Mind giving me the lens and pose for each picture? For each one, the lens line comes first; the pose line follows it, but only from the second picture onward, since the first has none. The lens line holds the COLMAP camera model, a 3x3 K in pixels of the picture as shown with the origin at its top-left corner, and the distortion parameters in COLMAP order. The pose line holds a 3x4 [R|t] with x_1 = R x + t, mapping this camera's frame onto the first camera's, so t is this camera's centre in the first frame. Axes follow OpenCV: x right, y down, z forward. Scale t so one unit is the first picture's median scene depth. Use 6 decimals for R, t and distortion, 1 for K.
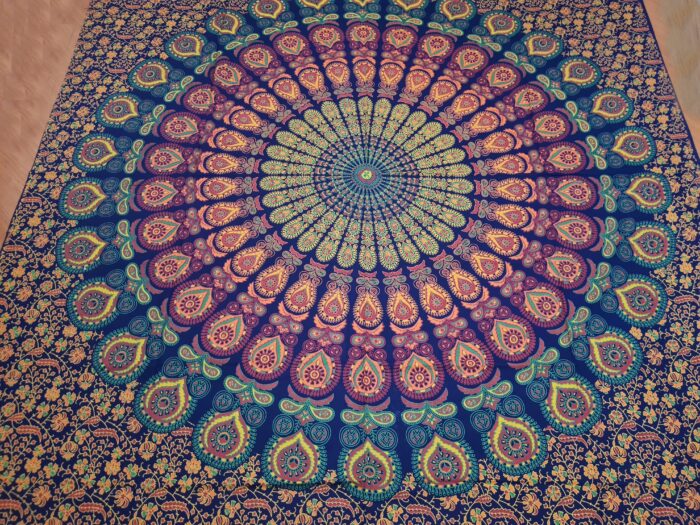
lens RADIAL K [[520.8, 0, 350.2], [0, 520.8, 261.9], [0, 0, 1]] dist [0.032219, -0.030422]
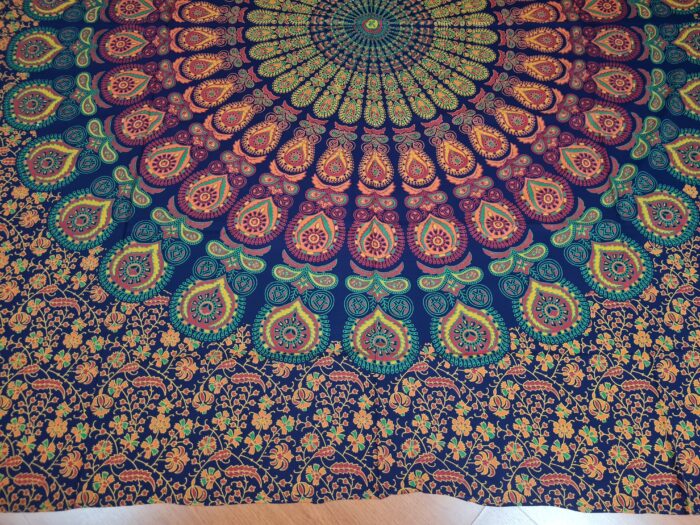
lens RADIAL K [[520.8, 0, 351.3], [0, 520.8, 259.8], [0, 0, 1]] dist [0.032219, -0.030422]
pose [[0.999855, -0.005372, 0.016144, -0.019346], [0.004484, 0.998498, 0.054598, 0.183474], [-0.016413, -0.054518, 0.998378, 0.139662]]
